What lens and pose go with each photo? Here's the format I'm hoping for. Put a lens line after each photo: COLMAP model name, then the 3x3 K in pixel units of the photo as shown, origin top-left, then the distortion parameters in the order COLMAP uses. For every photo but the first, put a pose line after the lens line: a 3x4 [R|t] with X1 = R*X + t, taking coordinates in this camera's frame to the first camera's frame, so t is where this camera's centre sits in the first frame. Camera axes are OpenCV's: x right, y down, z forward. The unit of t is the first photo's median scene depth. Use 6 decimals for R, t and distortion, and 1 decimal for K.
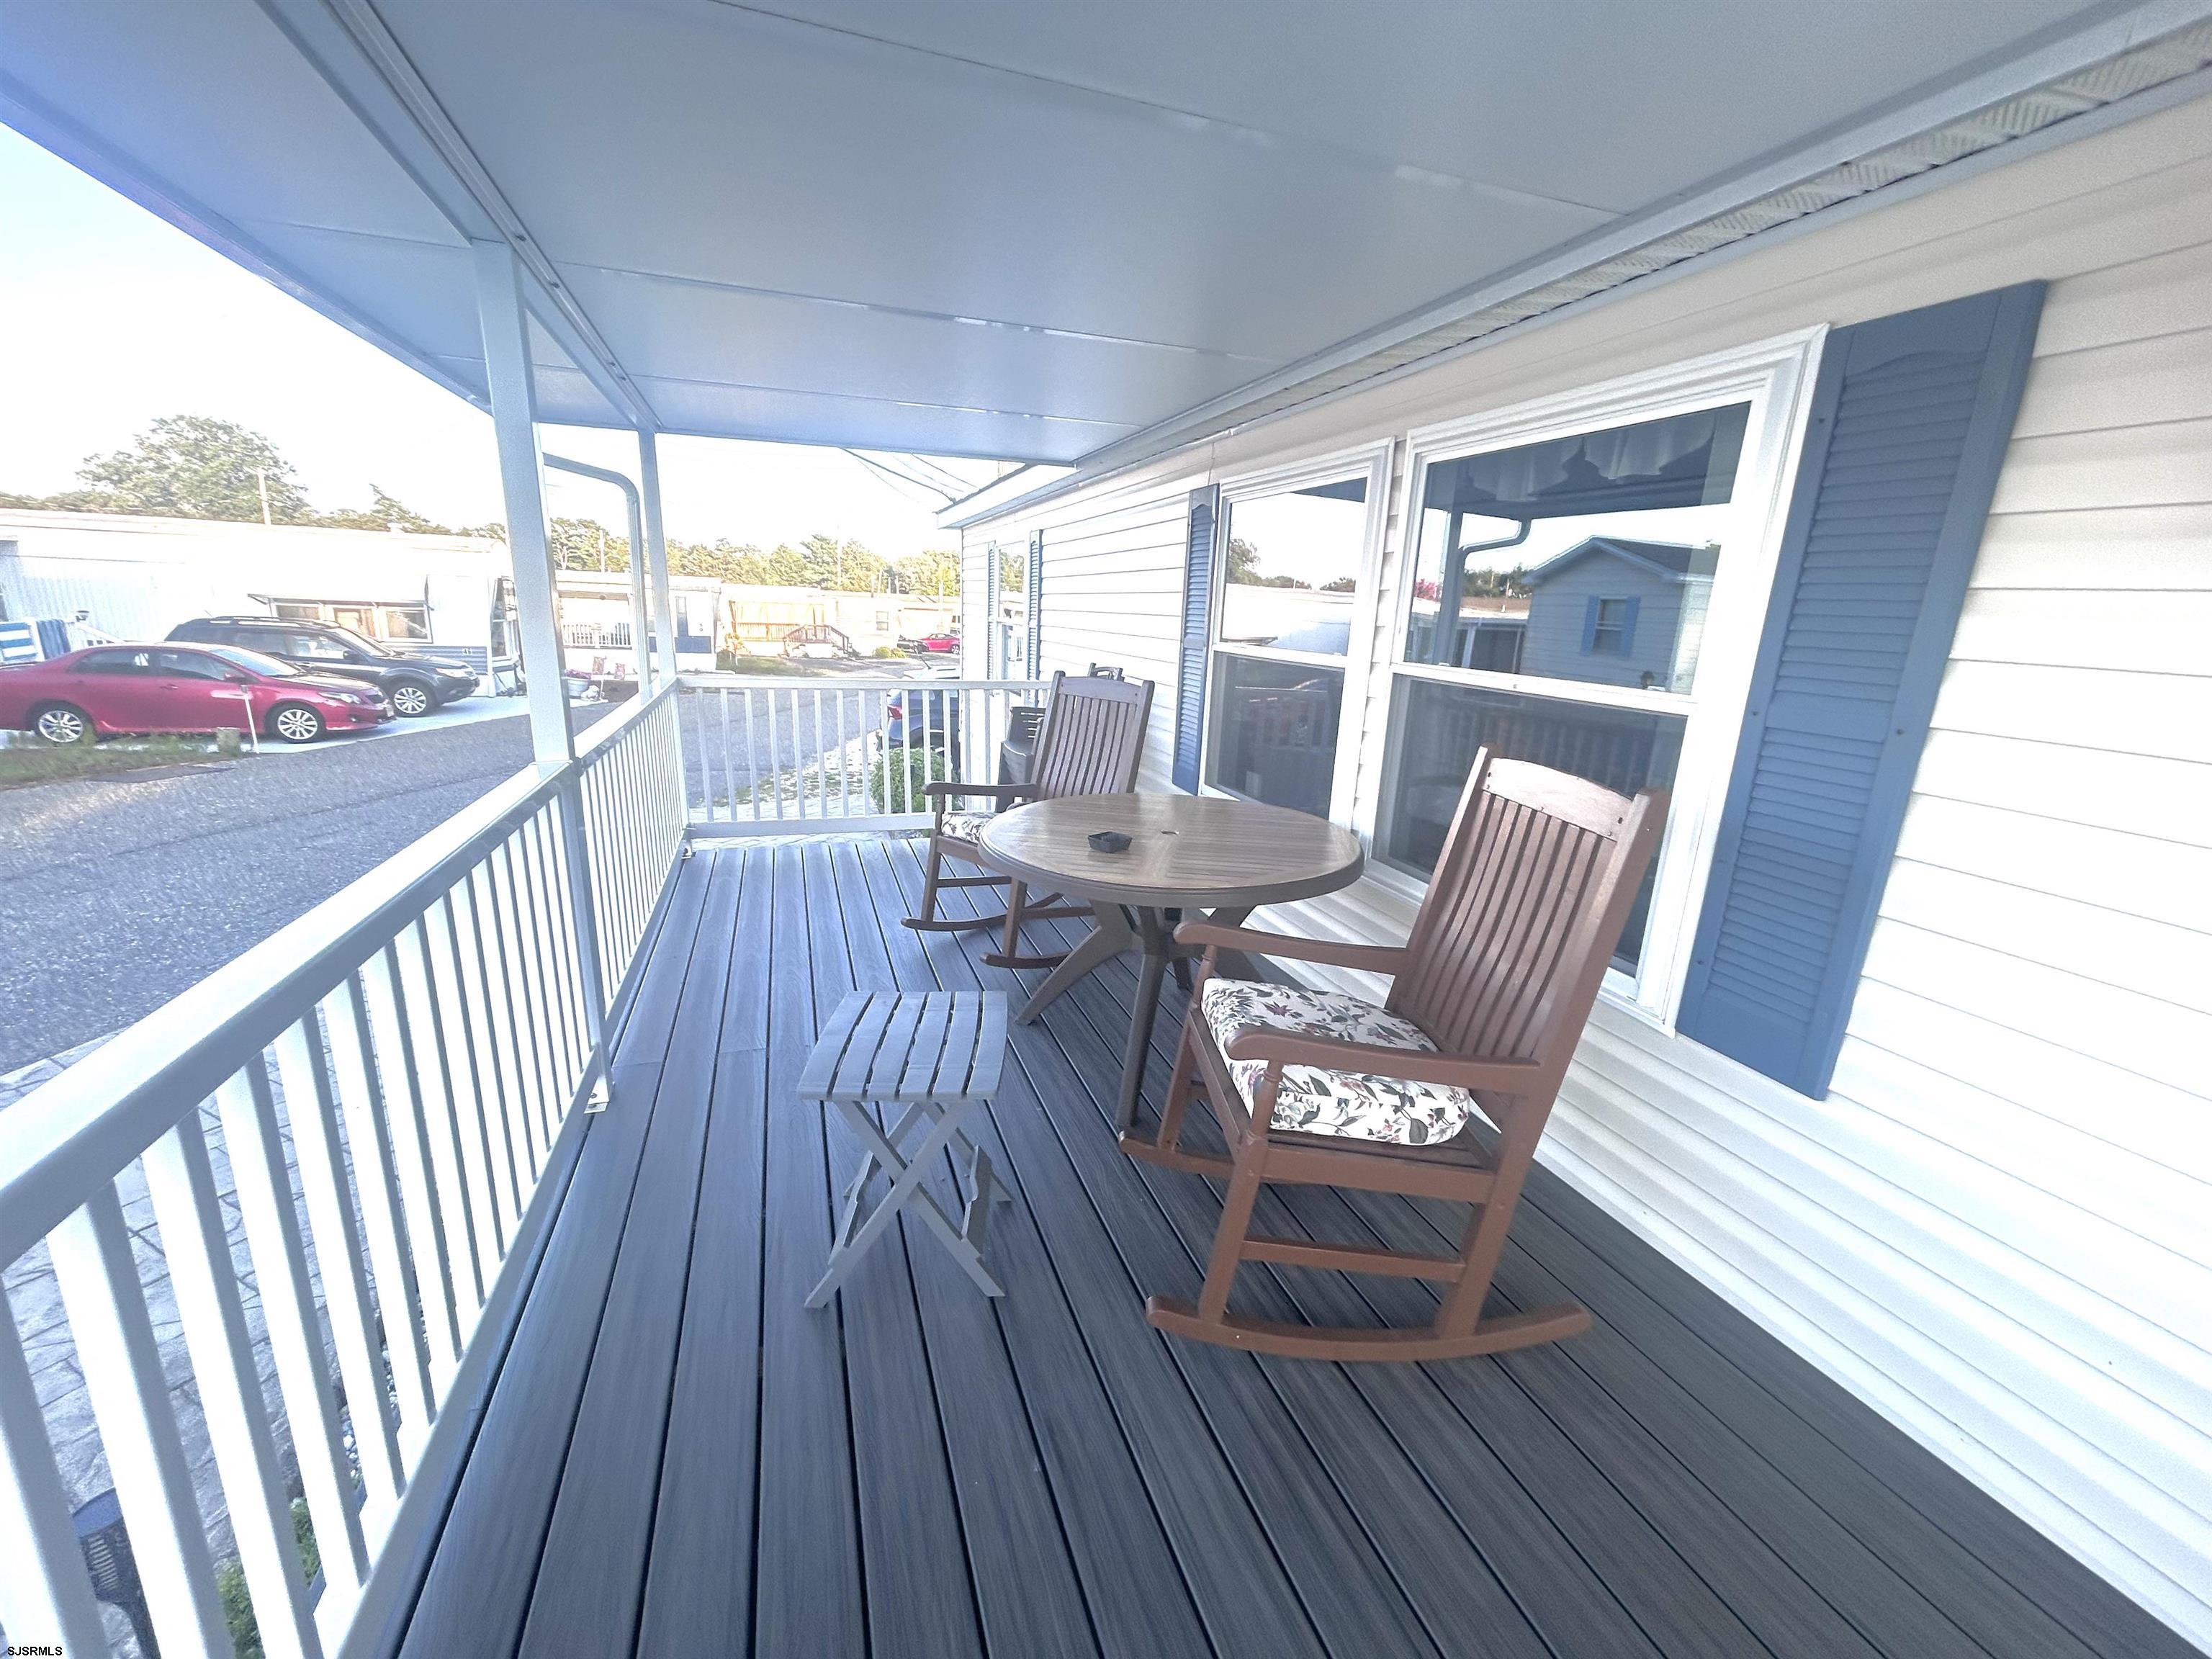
lens RADIAL K [[887.2, 0, 1106.0], [0, 887.2, 829.5], [0, 0, 1]] dist [-0.001894, -0.000127]
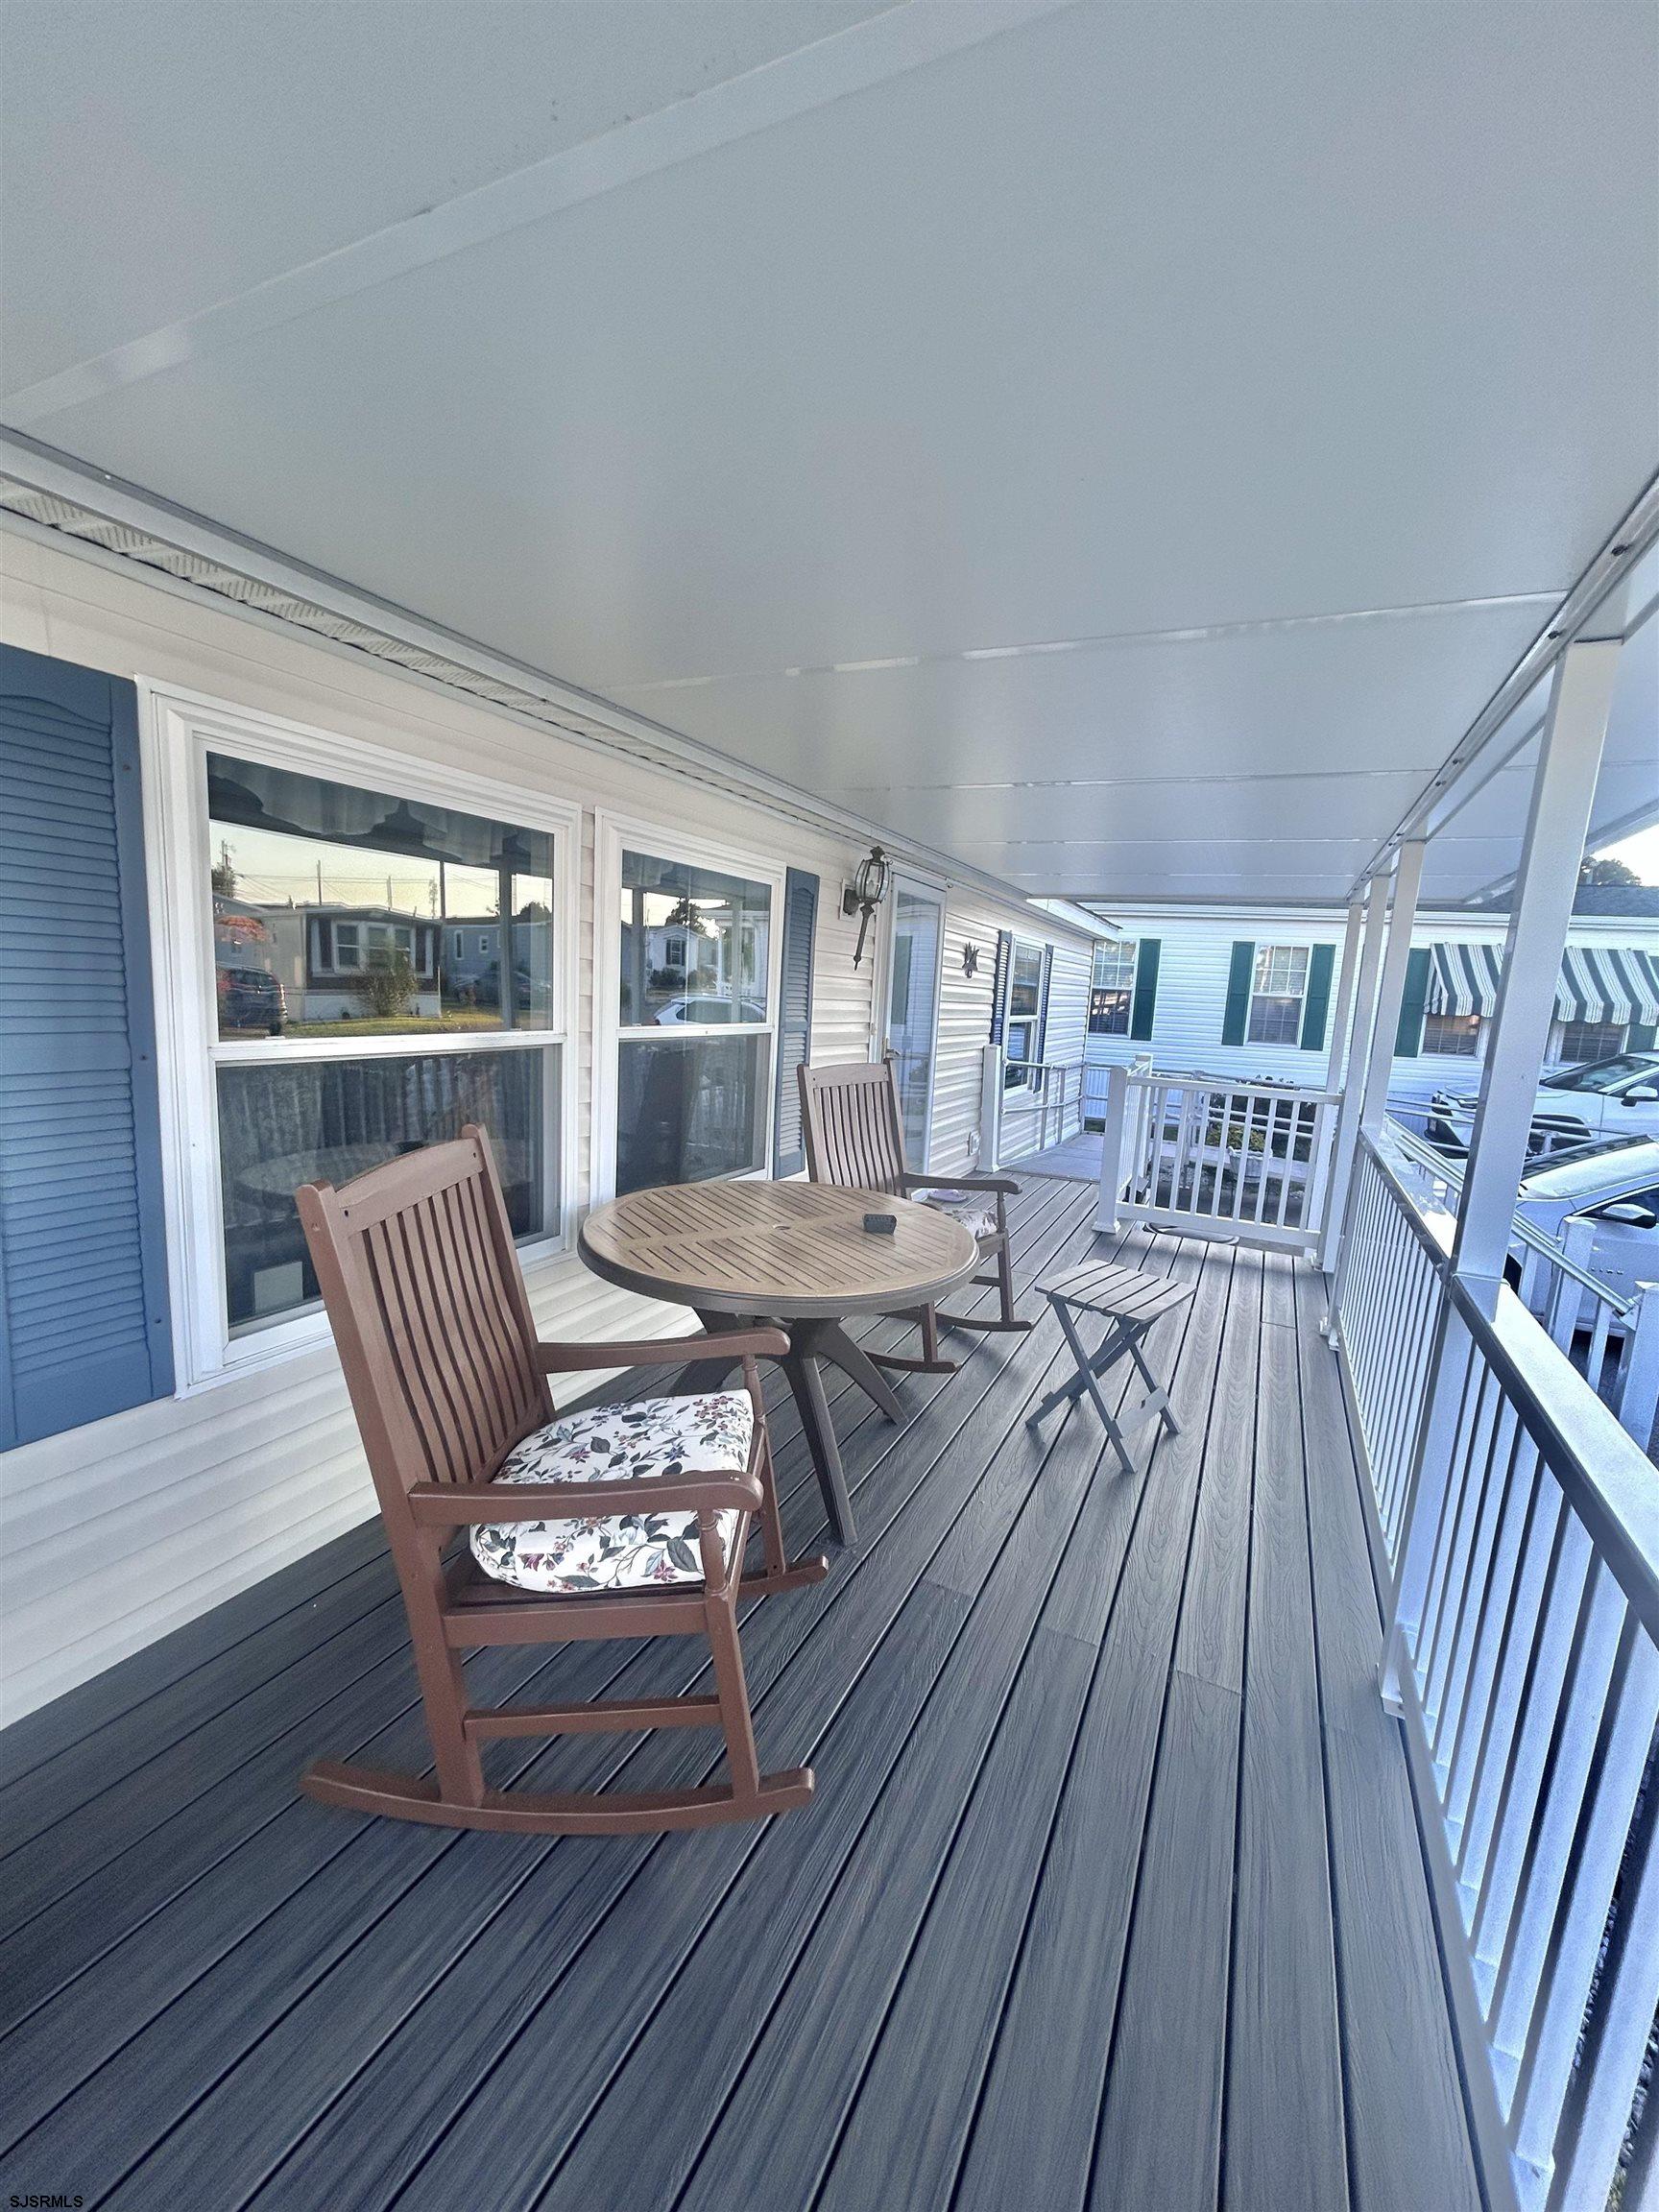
lens RADIAL K [[887.2, 0, 829.5], [0, 887.2, 1106.0], [0, 0, 1]] dist [-0.001894, -0.000127]
pose [[-0.699187, -0.141101, 0.700877, -0.707585], [0.133080, 0.937512, 0.321499, -0.442569], [-0.702444, 0.318061, -0.636718, 1.703113]]
